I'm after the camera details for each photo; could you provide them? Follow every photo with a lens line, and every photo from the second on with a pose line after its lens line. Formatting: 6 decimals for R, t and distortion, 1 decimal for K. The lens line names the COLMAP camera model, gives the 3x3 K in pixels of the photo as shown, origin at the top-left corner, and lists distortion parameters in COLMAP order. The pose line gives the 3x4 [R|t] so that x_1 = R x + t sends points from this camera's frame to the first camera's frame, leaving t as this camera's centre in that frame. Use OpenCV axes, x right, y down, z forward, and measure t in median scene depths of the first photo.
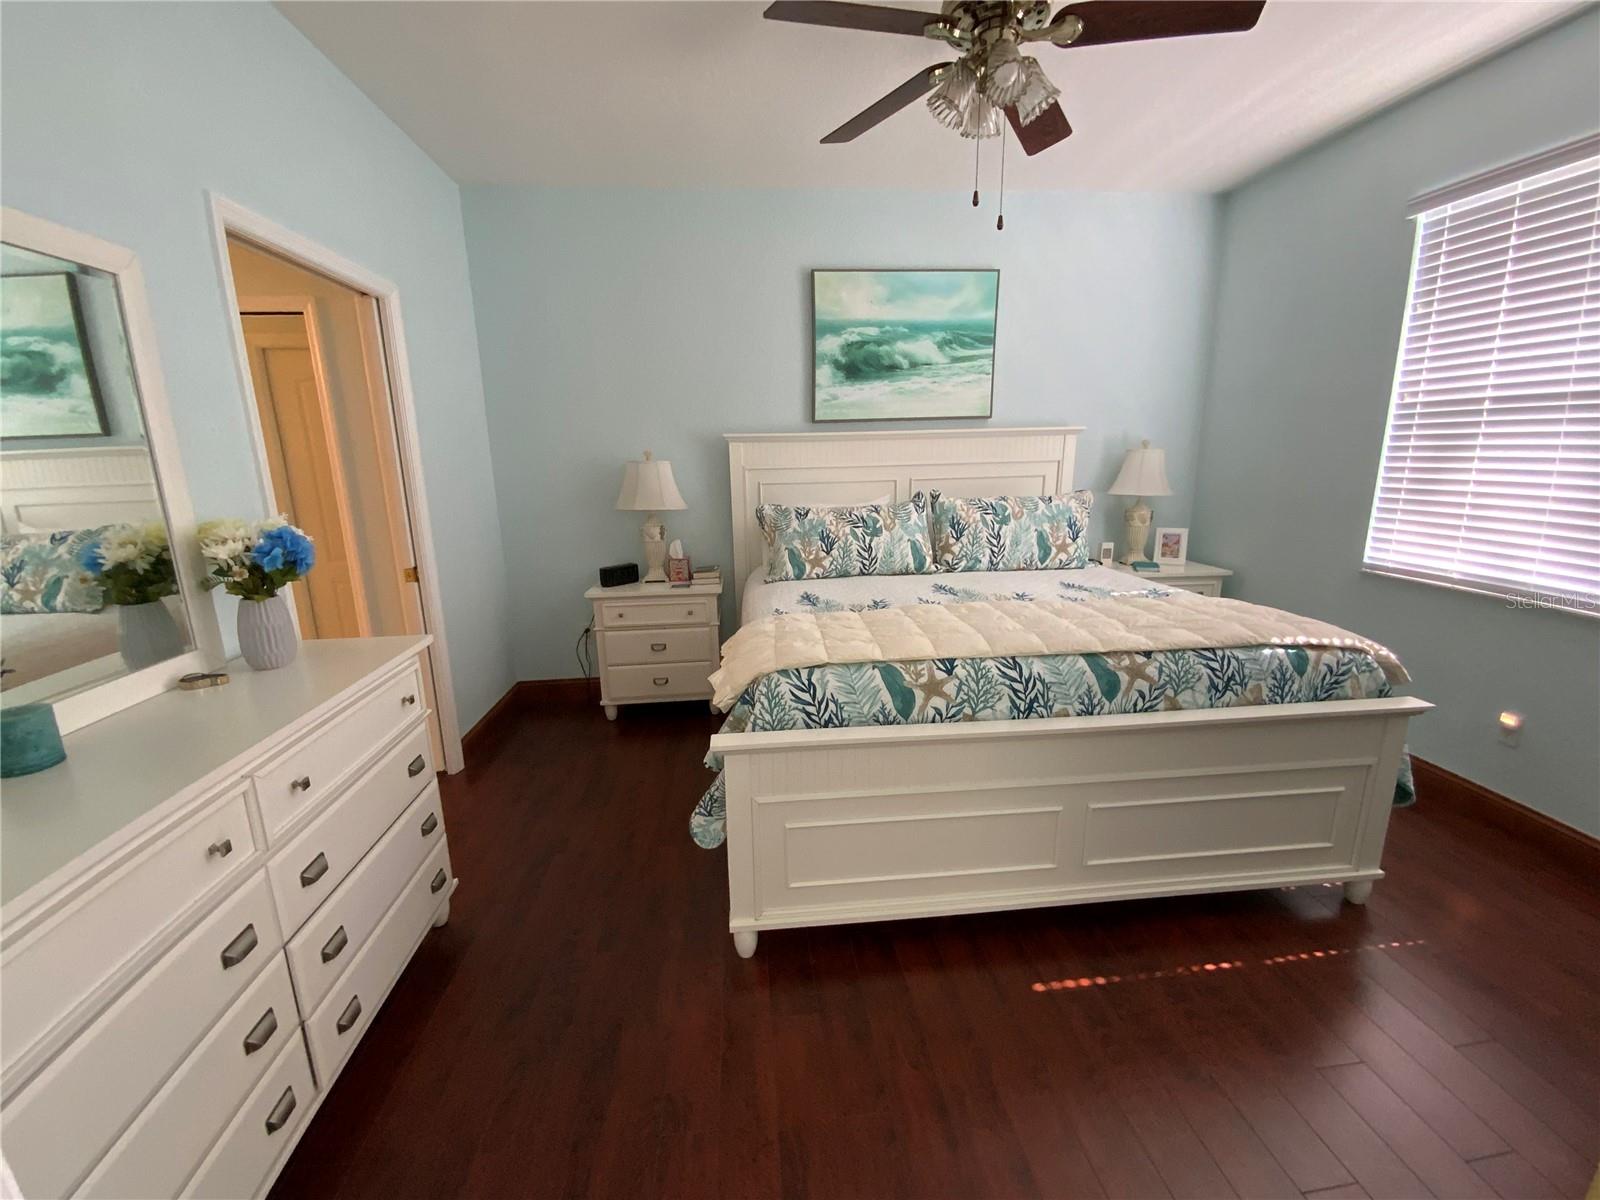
lens RADIAL K [[650.9, 0, 786.4], [0, 650.9, 613.2], [0, 0, 1]] dist [0.006700, -0.008409]
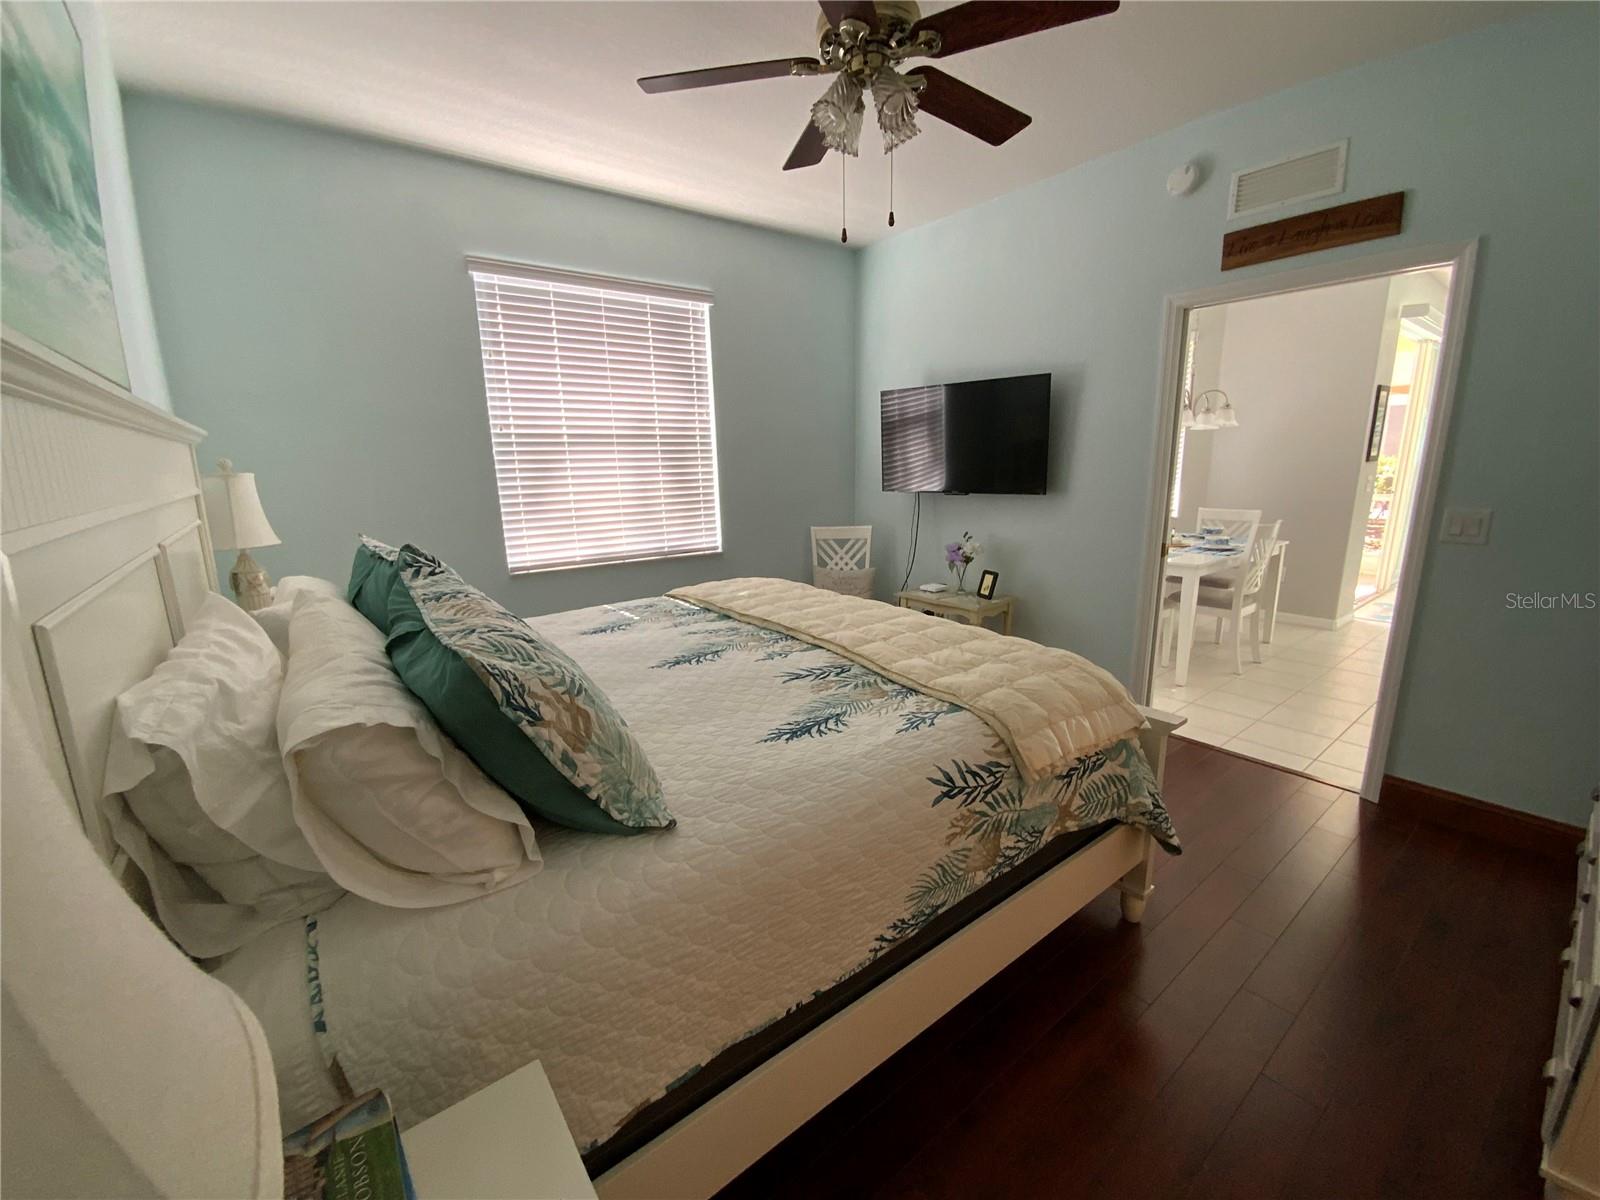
lens RADIAL K [[650.9, 0, 797.1], [0, 650.9, 595.2], [0, 0, 1]] dist [0.006700, -0.008409]
pose [[-0.542602, -0.159501, 0.824708, -0.404965], [0.218344, 0.921276, 0.321833, -0.335782], [-0.811116, 0.354697, -0.465060, 1.300337]]
